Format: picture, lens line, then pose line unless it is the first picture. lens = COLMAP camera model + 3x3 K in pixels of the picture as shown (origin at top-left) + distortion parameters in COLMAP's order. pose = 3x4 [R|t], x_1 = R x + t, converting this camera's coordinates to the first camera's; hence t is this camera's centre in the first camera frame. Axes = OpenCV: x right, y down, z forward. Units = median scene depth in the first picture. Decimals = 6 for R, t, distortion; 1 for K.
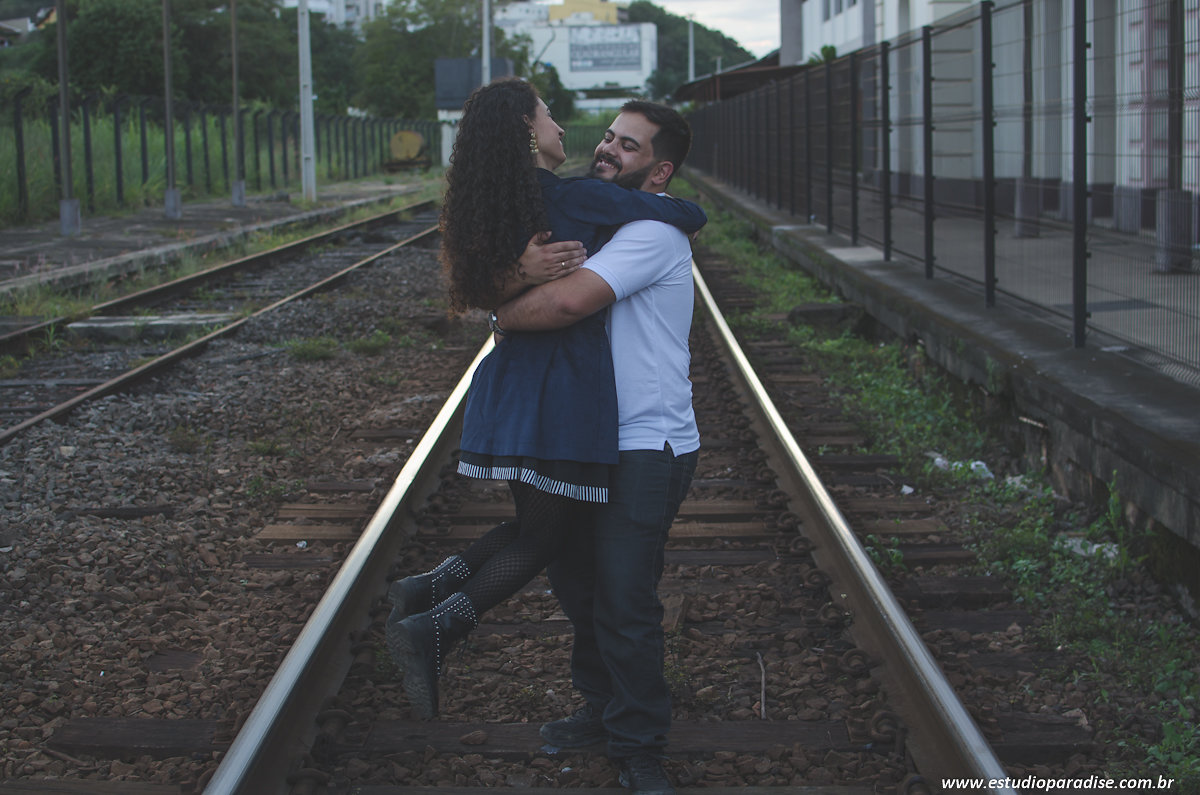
lens RADIAL K [[1832.9, 0, 600.0], [0, 1832.9, 397.5], [0, 0, 1]] dist [-0.167635, 0.090489]
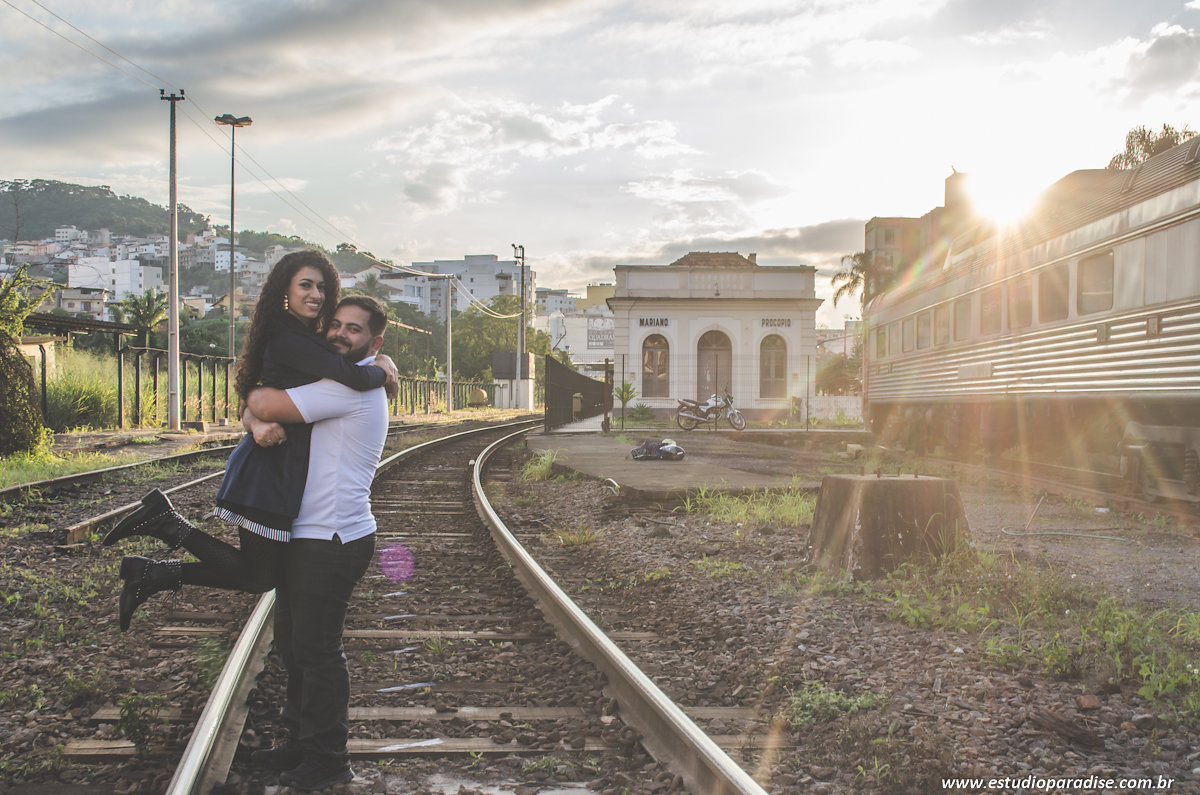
lens RADIAL K [[1832.9, 0, 600.0], [0, 1832.9, 397.5], [0, 0, 1]] dist [-0.167635, 0.090489]
pose [[0.999290, 0.025425, -0.027812, 0.551953], [-0.029060, 0.989833, -0.139235, 0.905165], [0.023989, 0.139945, 0.989869, -6.510541]]
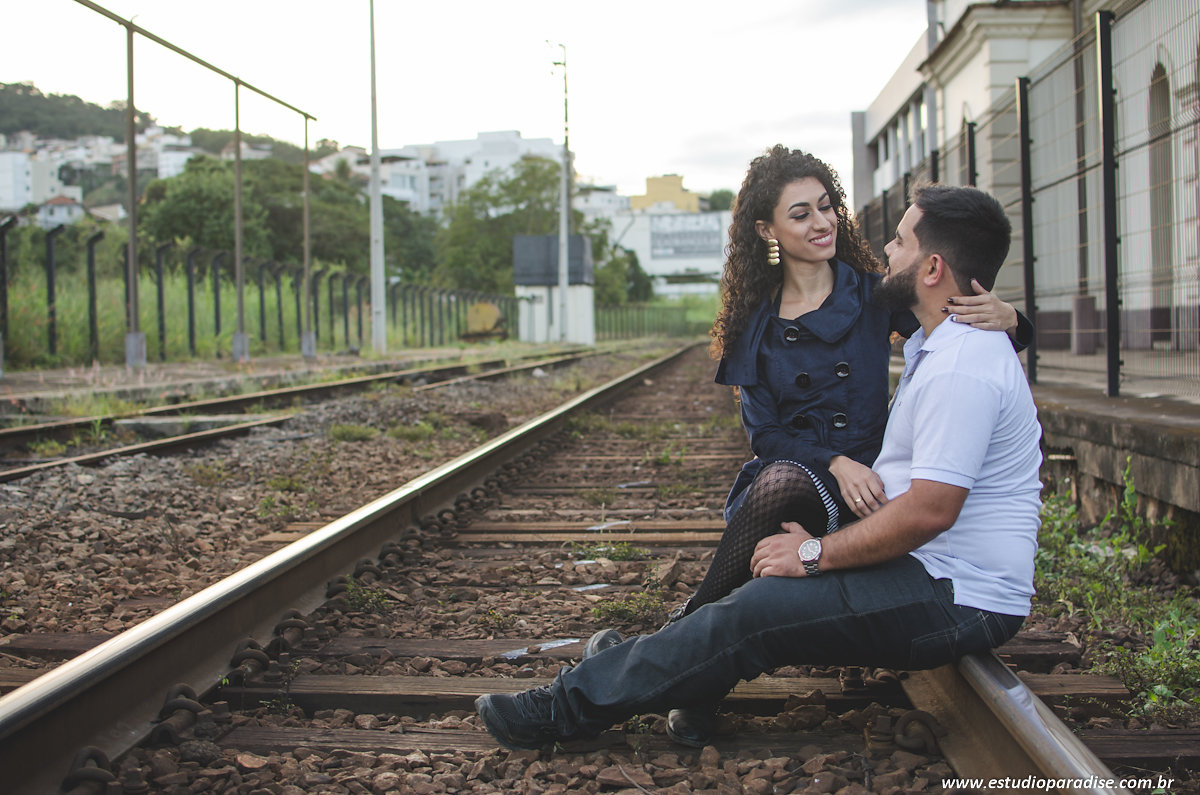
lens RADIAL K [[1832.9, 0, 600.0], [0, 1832.9, 397.5], [0, 0, 1]] dist [-0.167635, 0.090489]
pose [[0.998975, 0.002511, -0.045200, 0.020638], [-0.007223, 0.994509, -0.104397, 0.051589], [0.044690, 0.104616, 0.993508, 0.009098]]
